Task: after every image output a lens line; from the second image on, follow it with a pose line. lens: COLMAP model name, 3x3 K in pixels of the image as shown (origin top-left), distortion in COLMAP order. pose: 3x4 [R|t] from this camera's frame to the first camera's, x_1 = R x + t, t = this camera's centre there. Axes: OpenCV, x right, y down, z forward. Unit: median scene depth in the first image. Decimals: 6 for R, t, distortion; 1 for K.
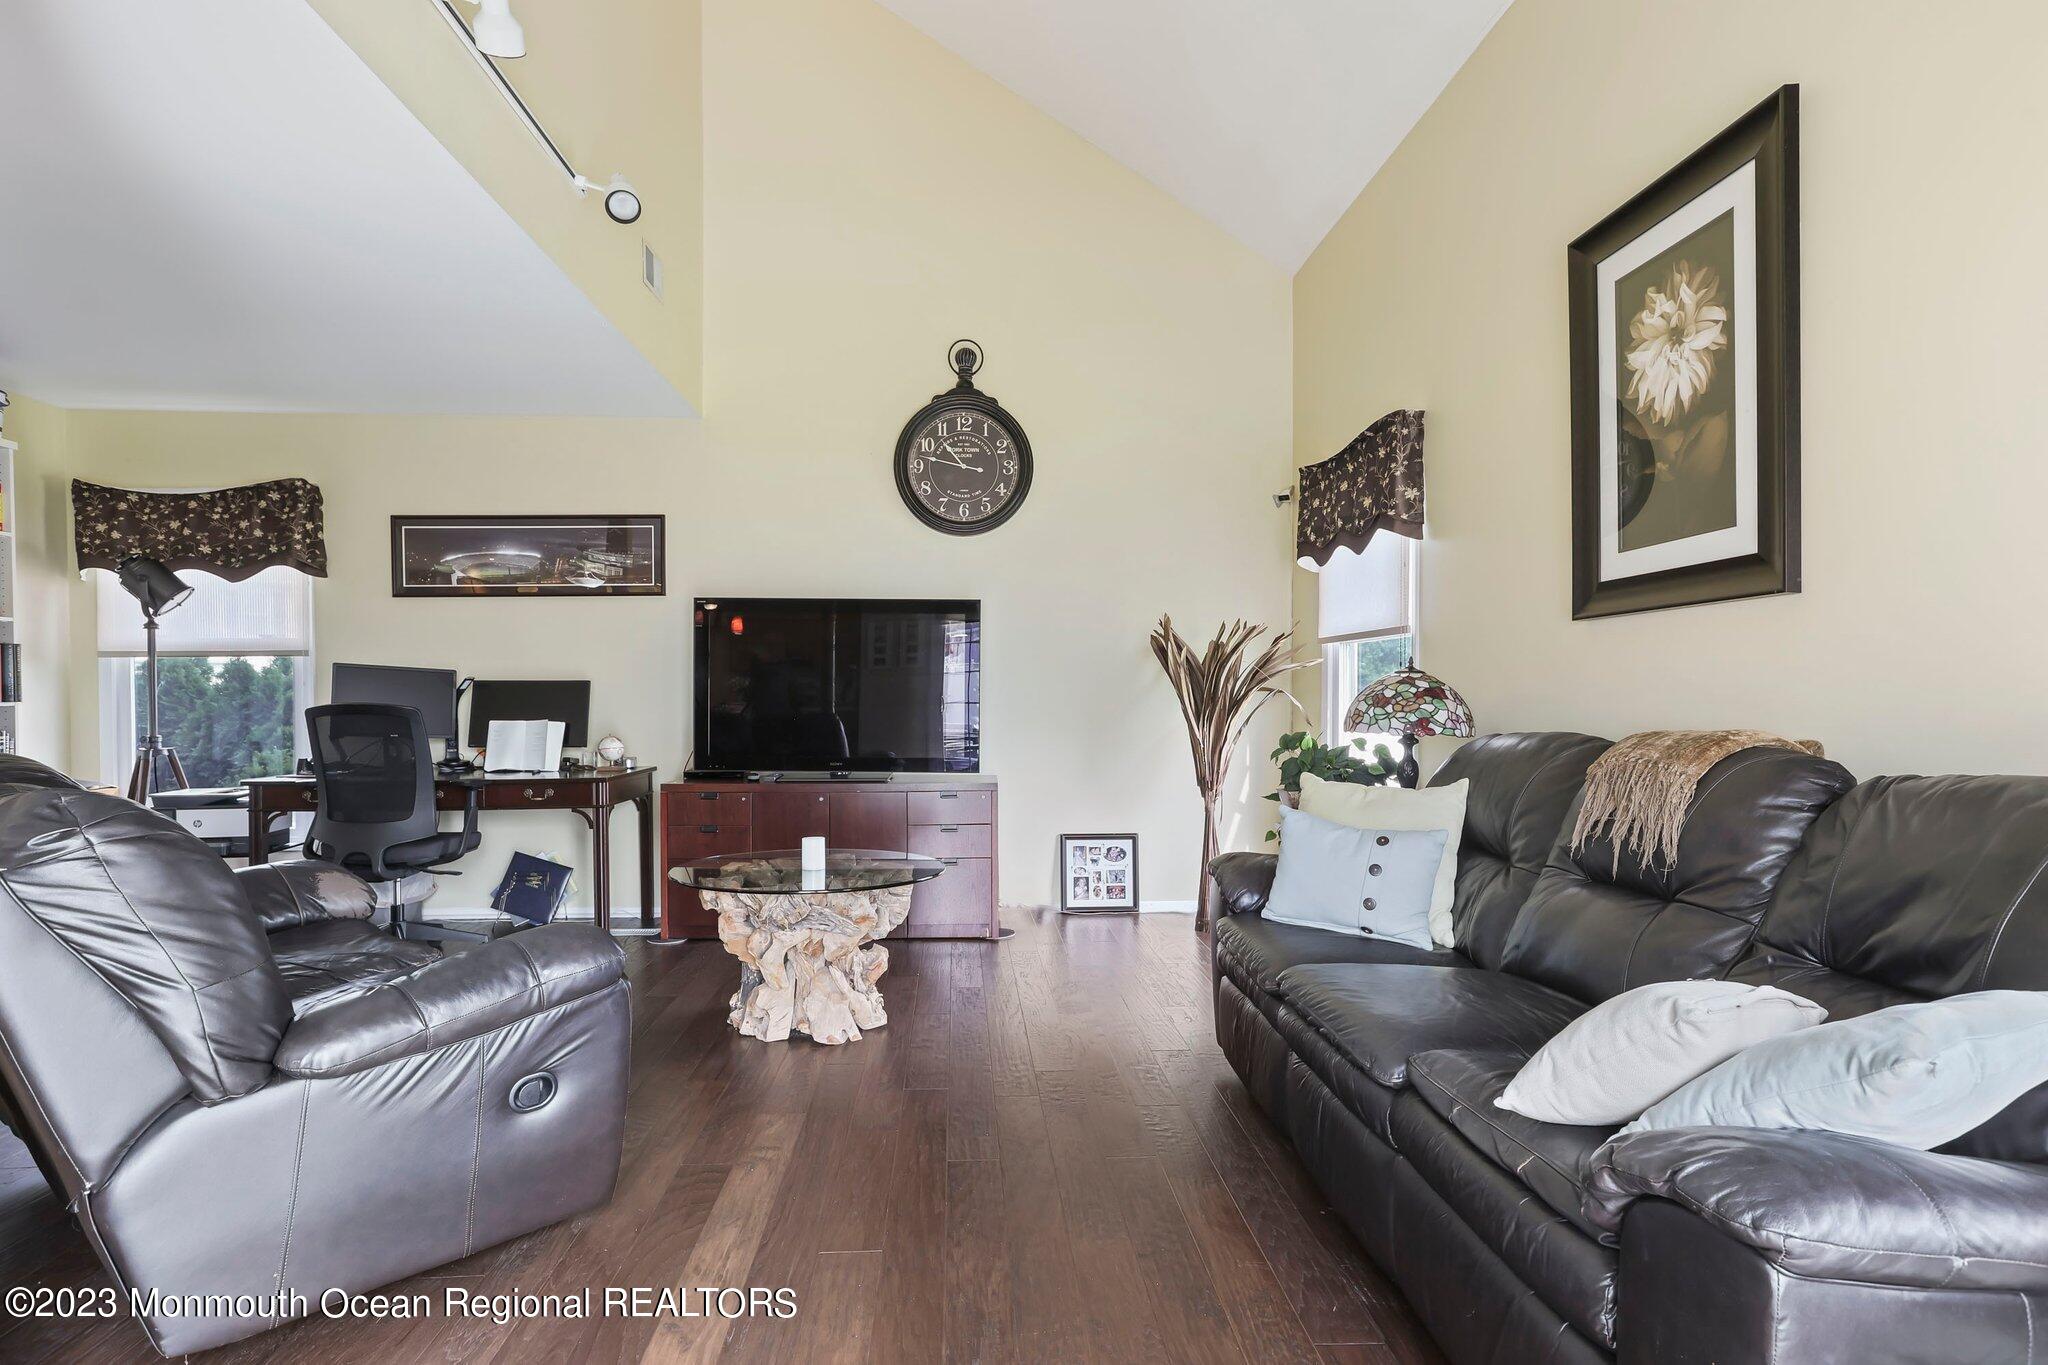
lens RADIAL K [[1031.5, 0, 1027.7], [0, 1031.5, 700.8], [0, 0, 1]] dist [-0.013543, 0.010333]
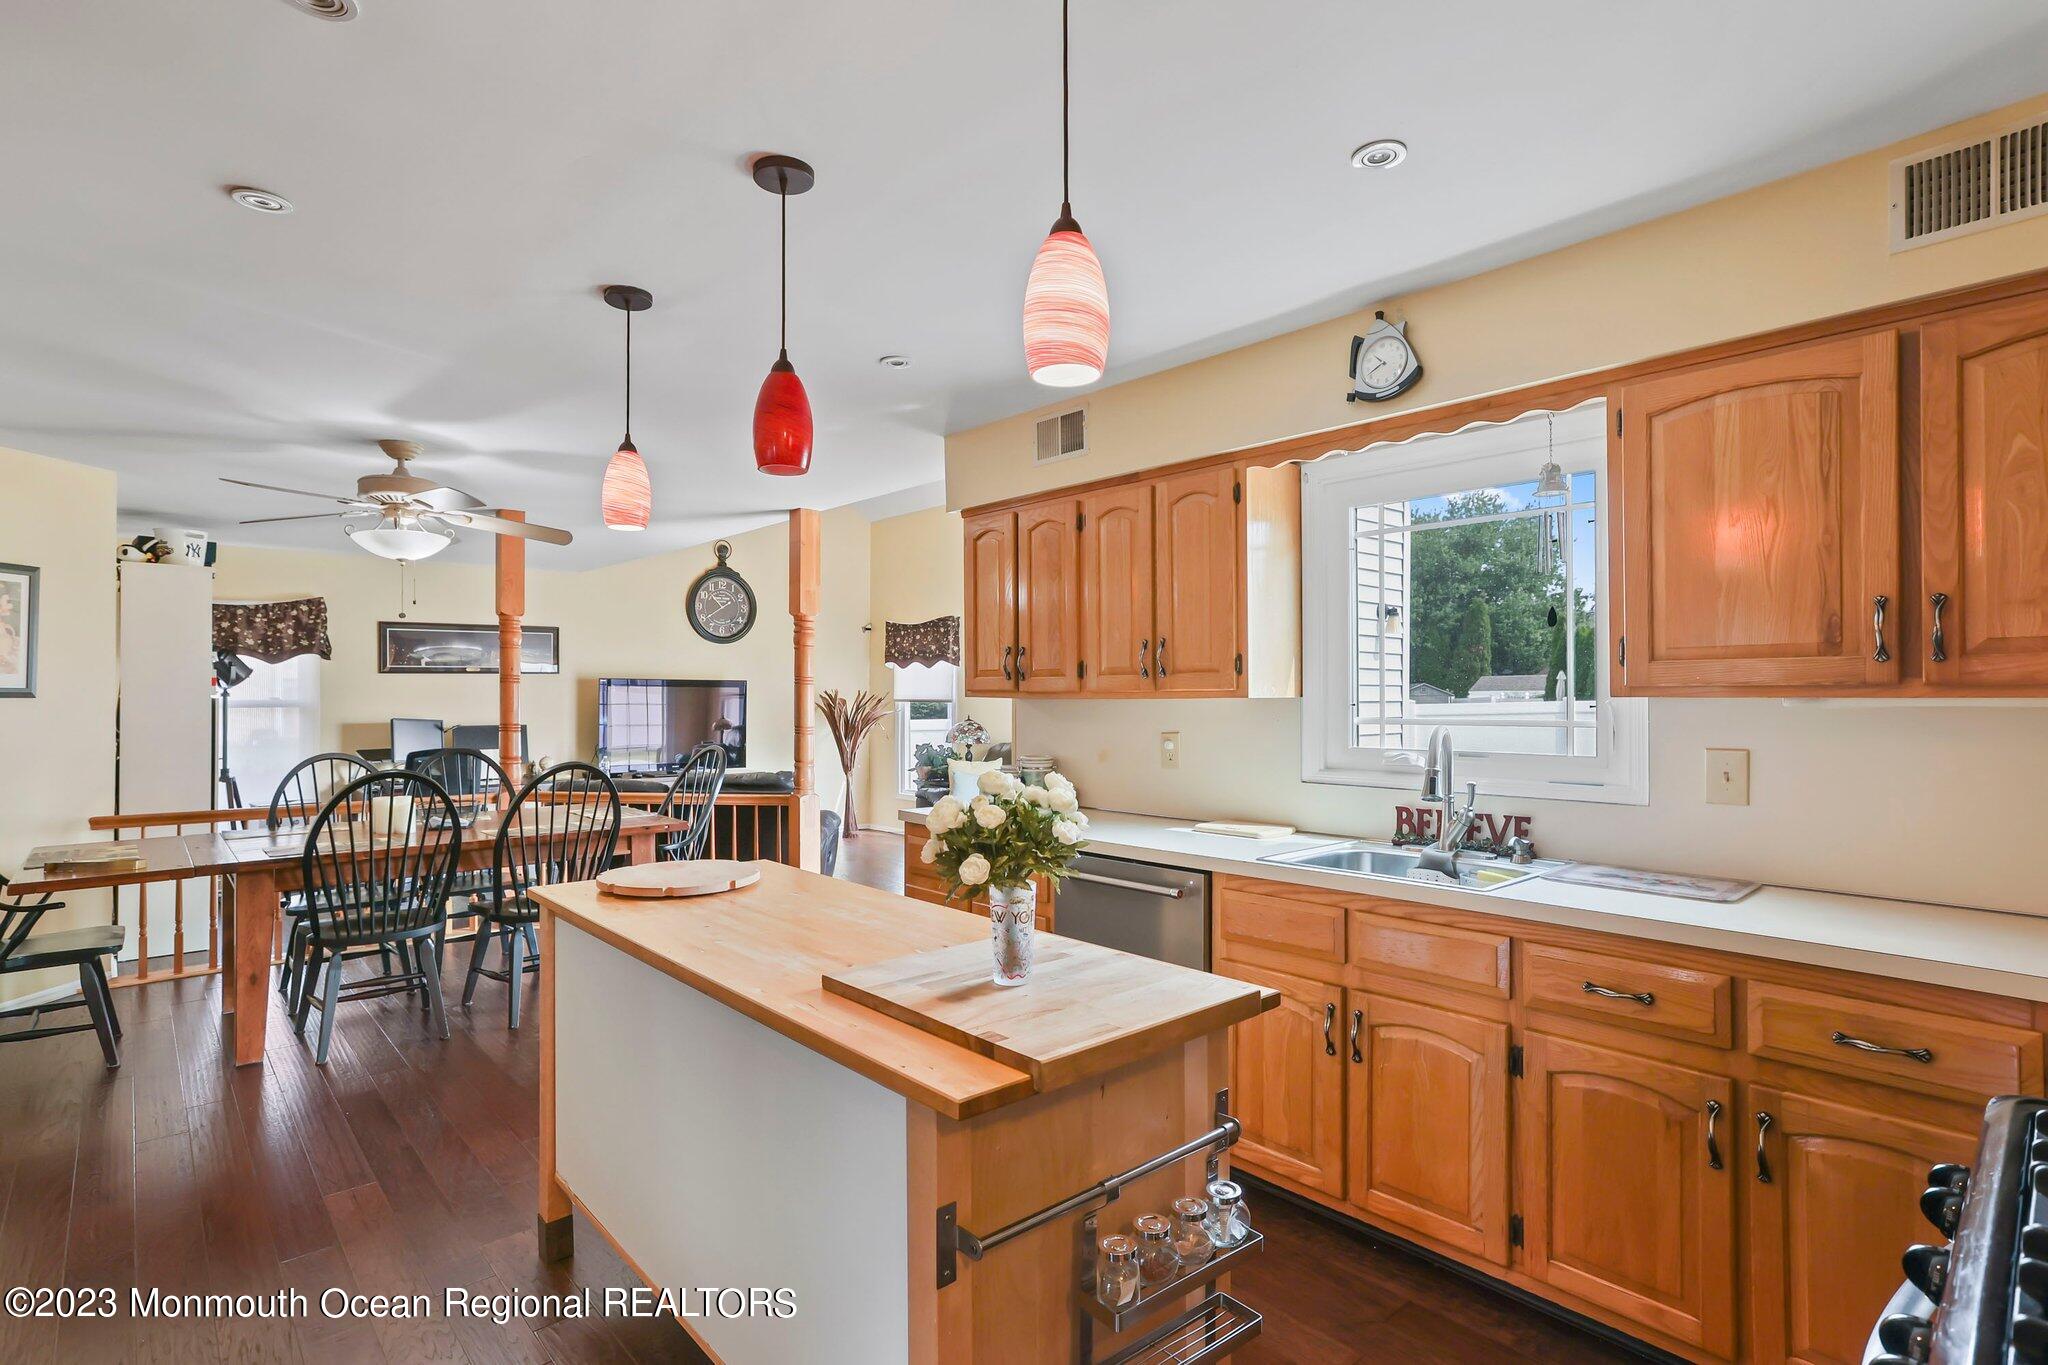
lens RADIAL K [[1018.2, 0, 1027.4], [0, 1018.2, 686.1], [0, 0, 1]] dist [-0.016762, 0.013263]
pose [[0.770495, 0.001978, 0.637443, -0.897849], [0.010076, 0.999832, -0.015281, -0.051821], [-0.637366, 0.018197, 0.770346, -0.873048]]
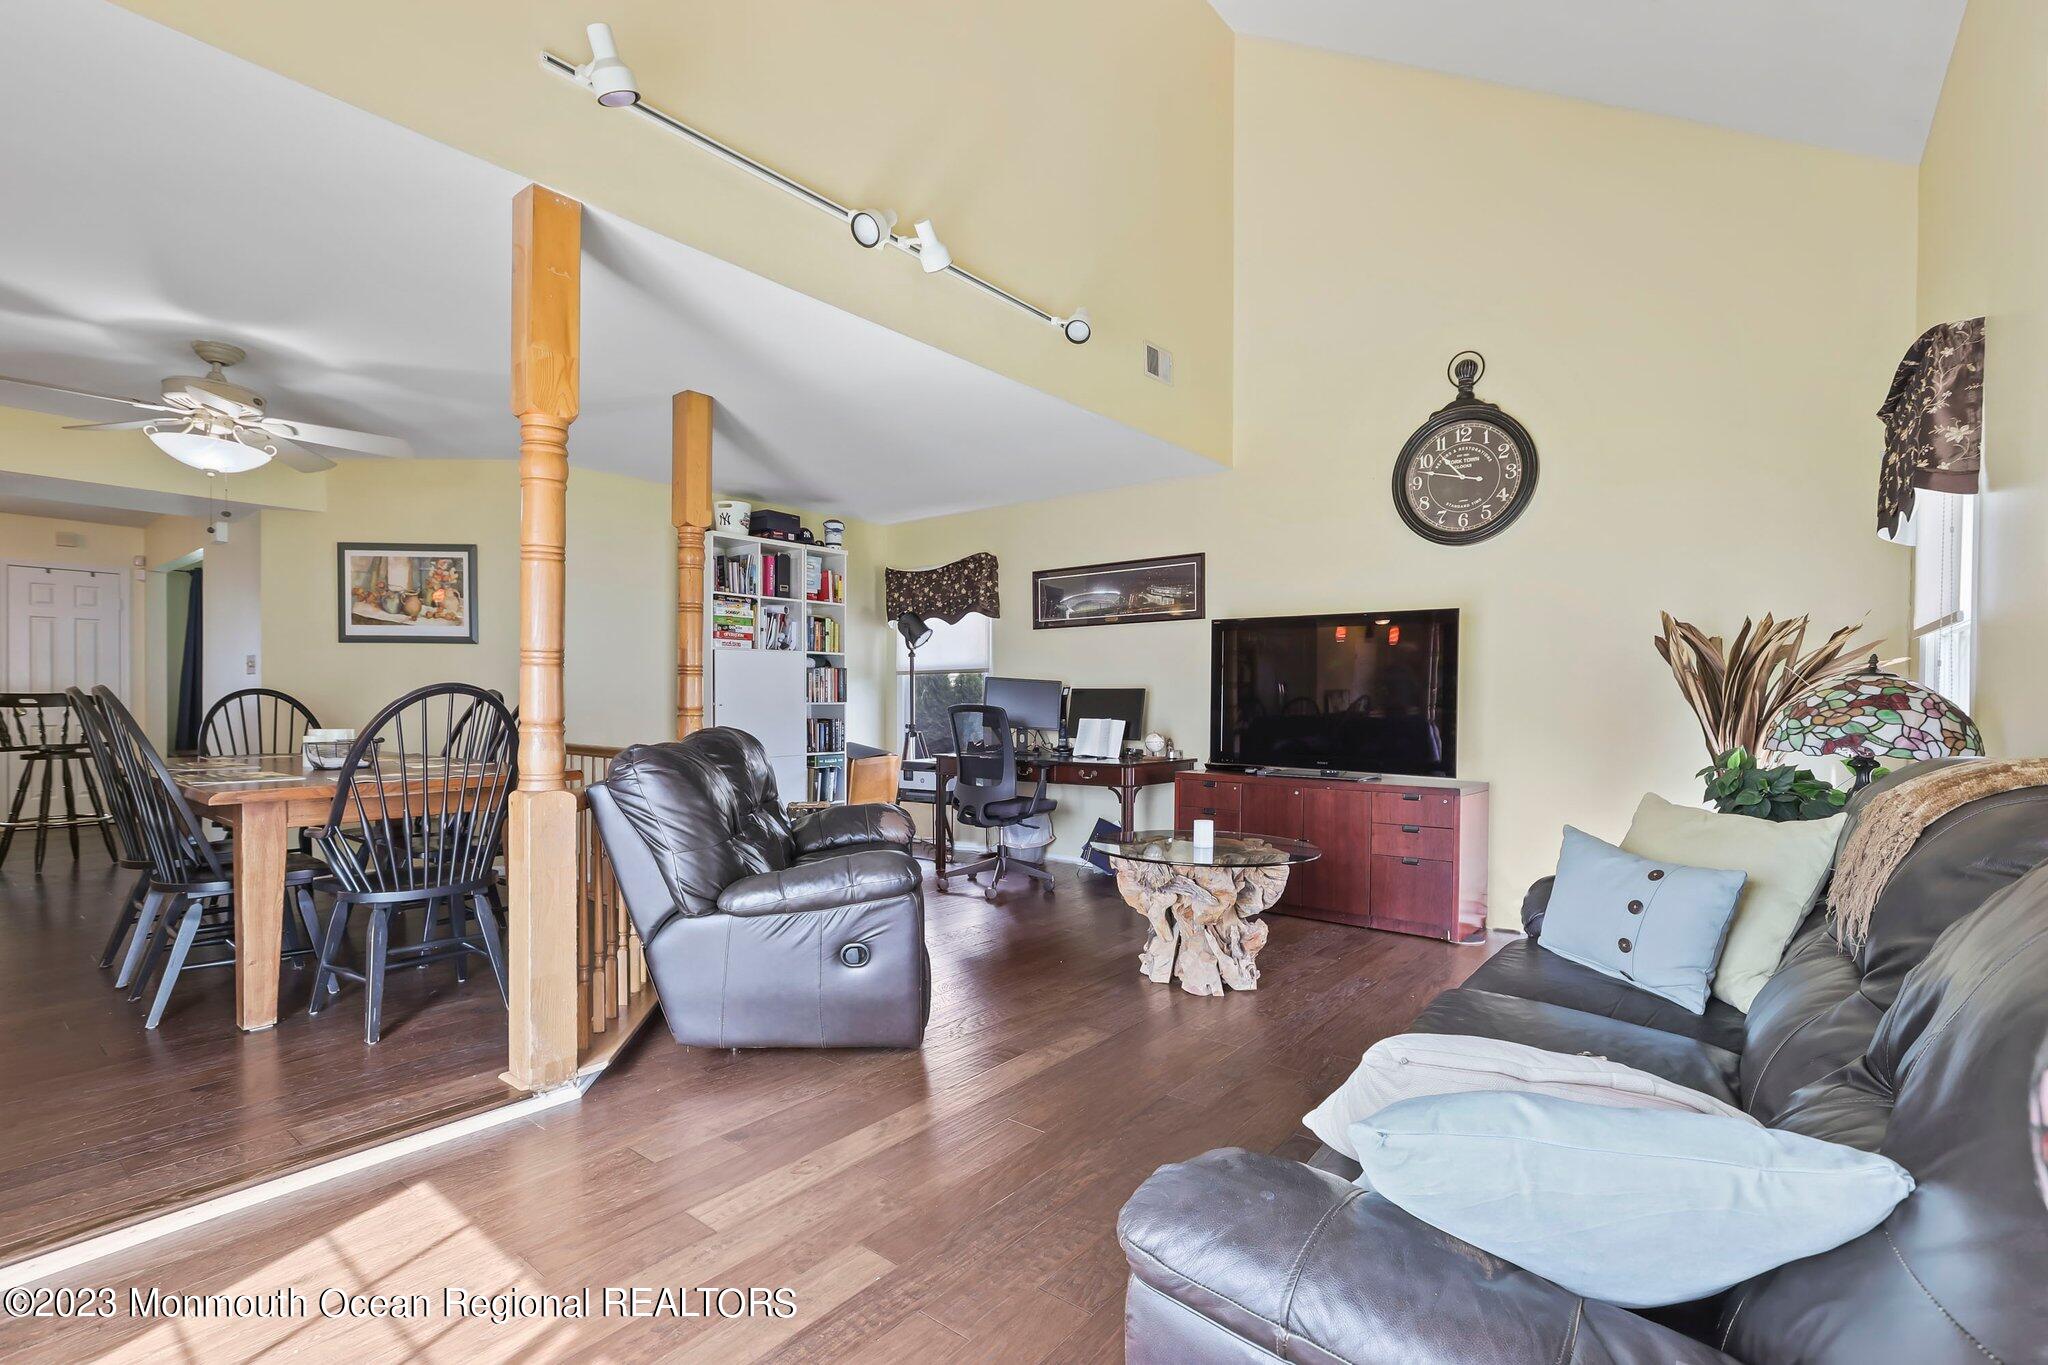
lens RADIAL K [[926.5, 0, 1039.8], [0, 926.5, 700.0], [0, 0, 1]] dist [-0.026680, 0.013532]
pose [[0.754968, 0.005084, -0.655742, 0.238807], [-0.009657, 0.999948, -0.003365, -0.000413], [0.655691, 0.008873, 0.754977, 0.048151]]
